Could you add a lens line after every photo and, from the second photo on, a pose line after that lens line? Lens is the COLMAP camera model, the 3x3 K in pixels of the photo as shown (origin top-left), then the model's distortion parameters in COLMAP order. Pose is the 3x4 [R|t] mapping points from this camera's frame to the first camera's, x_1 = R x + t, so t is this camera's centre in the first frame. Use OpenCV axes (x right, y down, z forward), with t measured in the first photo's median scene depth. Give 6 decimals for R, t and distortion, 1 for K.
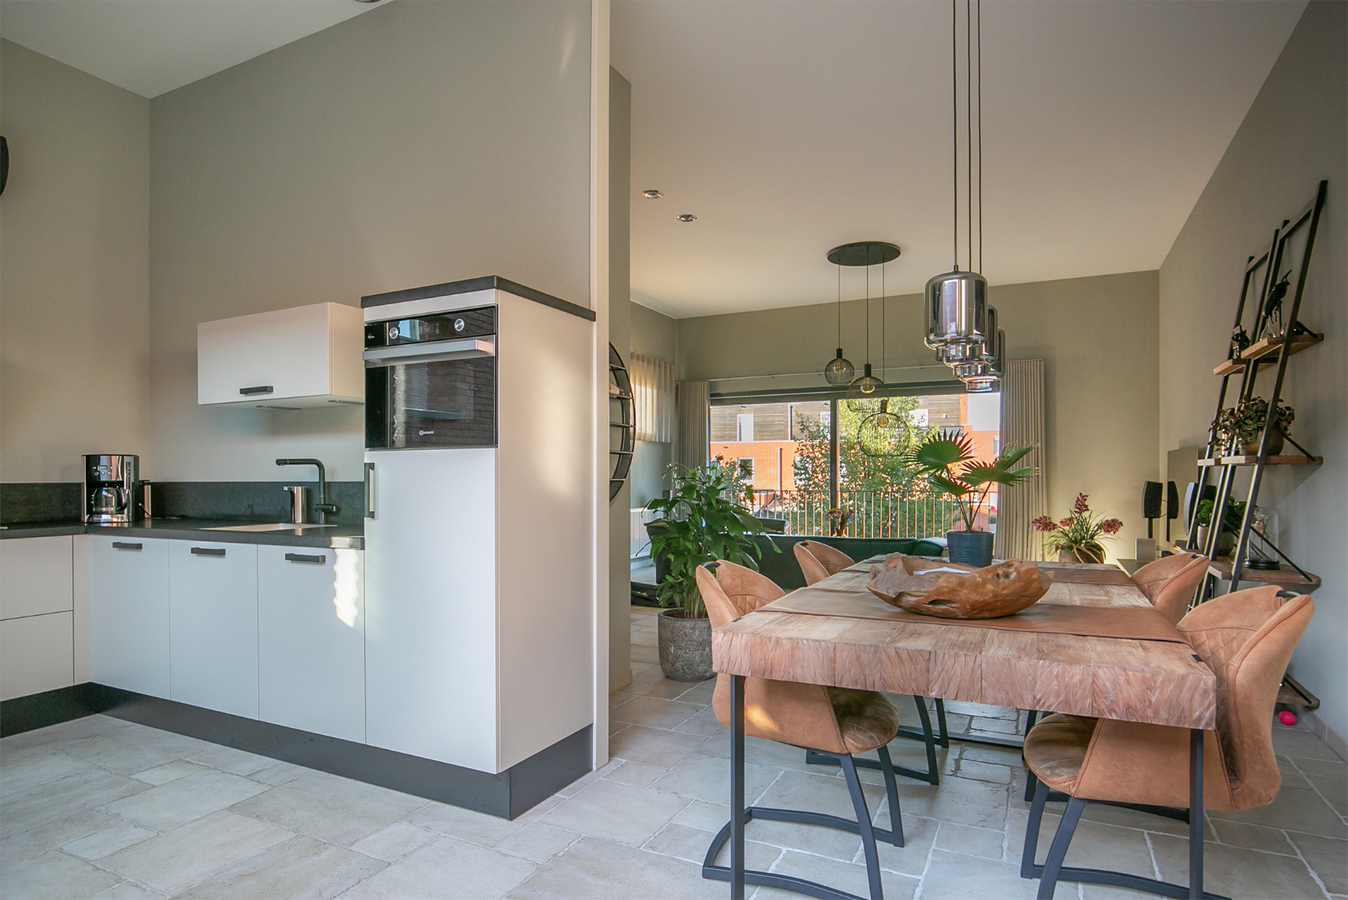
lens RADIAL K [[735.4, 0, 678.0], [0, 735.4, 456.5], [0, 0, 1]] dist [-0.019838, 0.005542]
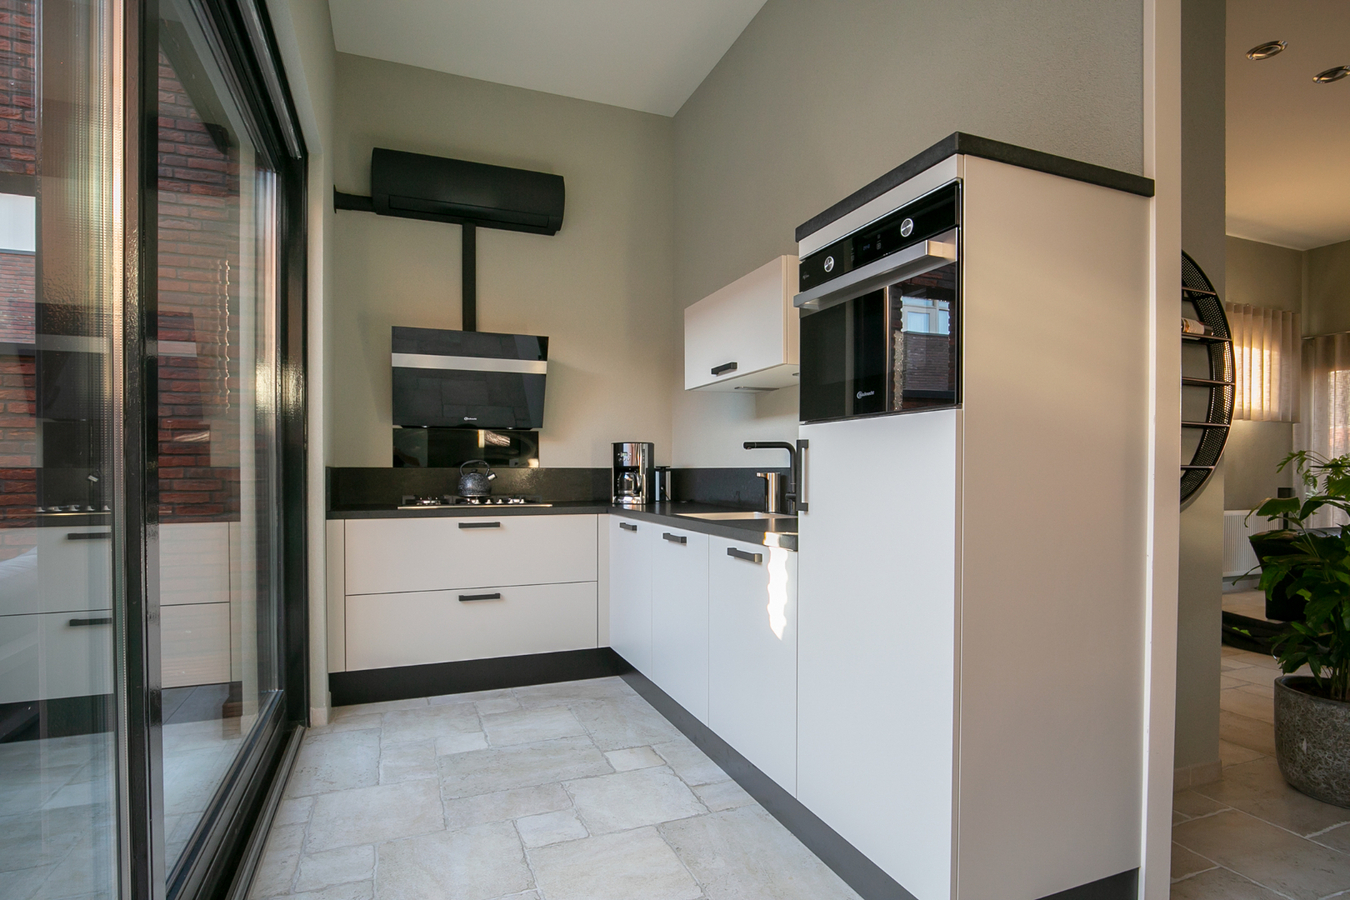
lens RADIAL K [[714.3, 0, 676.2], [0, 714.3, 474.2], [0, 0, 1]] dist [-0.011942, -0.000042]
pose [[0.750674, 0.011622, -0.660571, -0.016527], [0.009012, 0.999572, 0.027828, 0.016840], [0.660612, -0.026843, 0.750248, 0.247317]]
